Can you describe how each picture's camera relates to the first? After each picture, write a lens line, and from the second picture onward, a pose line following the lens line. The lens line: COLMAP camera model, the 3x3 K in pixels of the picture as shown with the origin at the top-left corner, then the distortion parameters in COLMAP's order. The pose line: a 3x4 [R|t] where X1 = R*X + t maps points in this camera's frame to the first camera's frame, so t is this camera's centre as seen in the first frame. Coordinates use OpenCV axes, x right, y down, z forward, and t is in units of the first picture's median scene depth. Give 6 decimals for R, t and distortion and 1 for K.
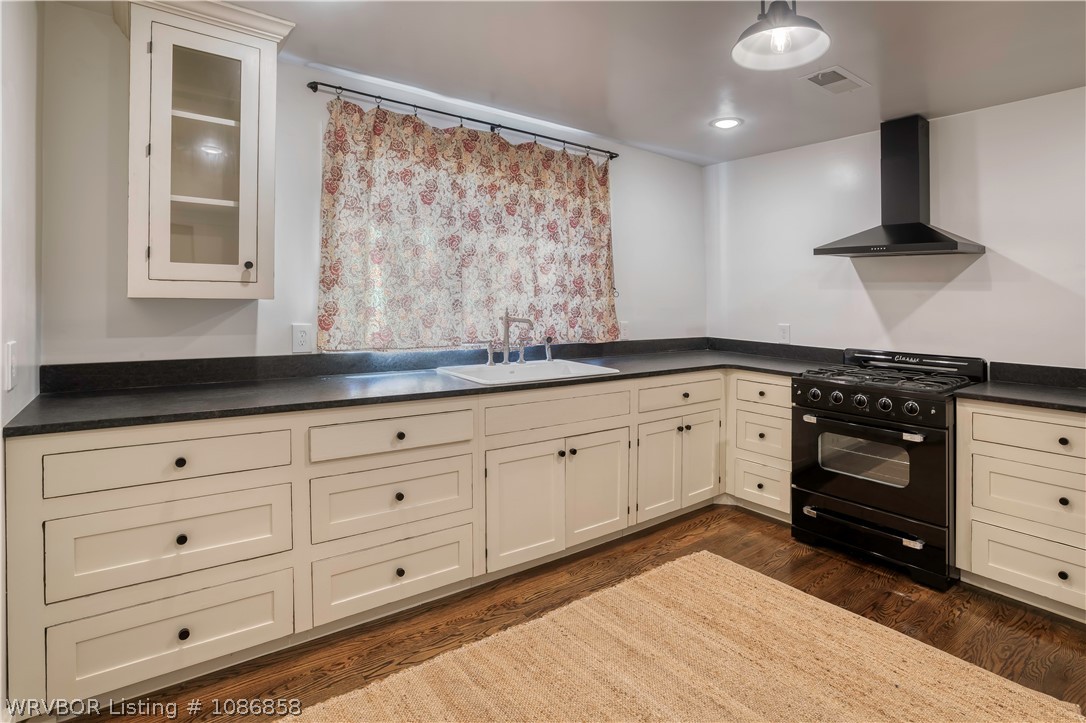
lens RADIAL K [[538.8, 0, 549.0], [0, 538.8, 286.9], [0, 0, 1]] dist [-0.080088, 0.029486]
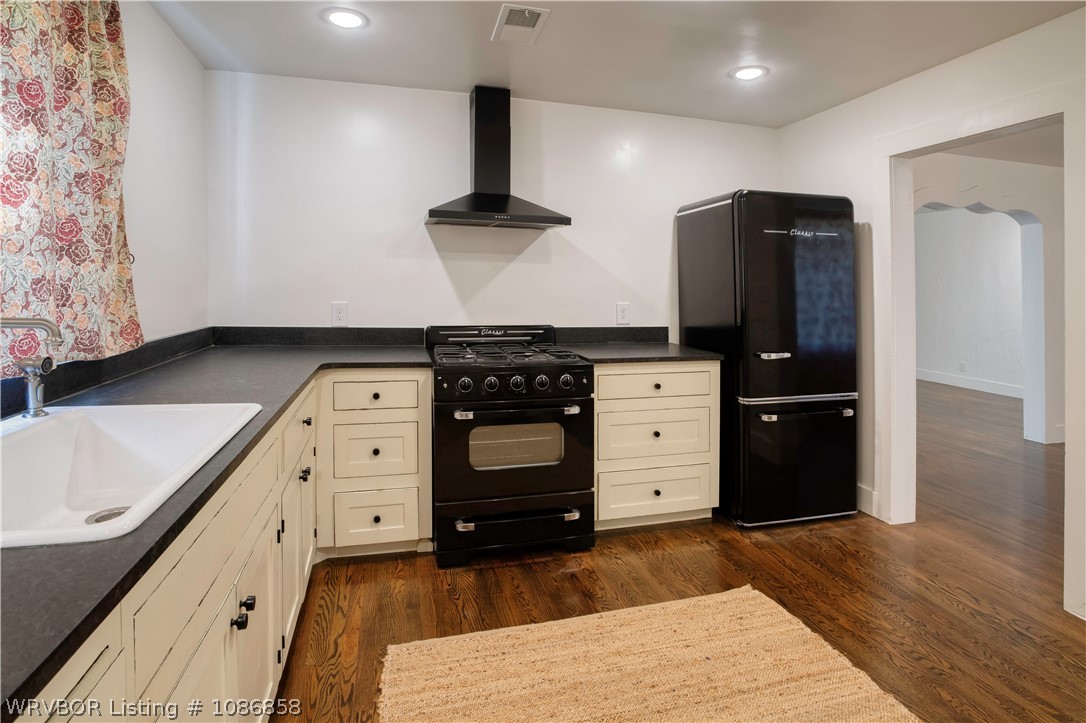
lens RADIAL K [[558.4, 0, 539.8], [0, 558.4, 272.2], [0, 0, 1]] dist [-0.050059, 0.019507]
pose [[0.391982, 0.002351, 0.919970, -0.245822], [-0.023359, 0.999700, 0.007398, 0.016302], [-0.919676, -0.024389, 0.391920, 0.520172]]
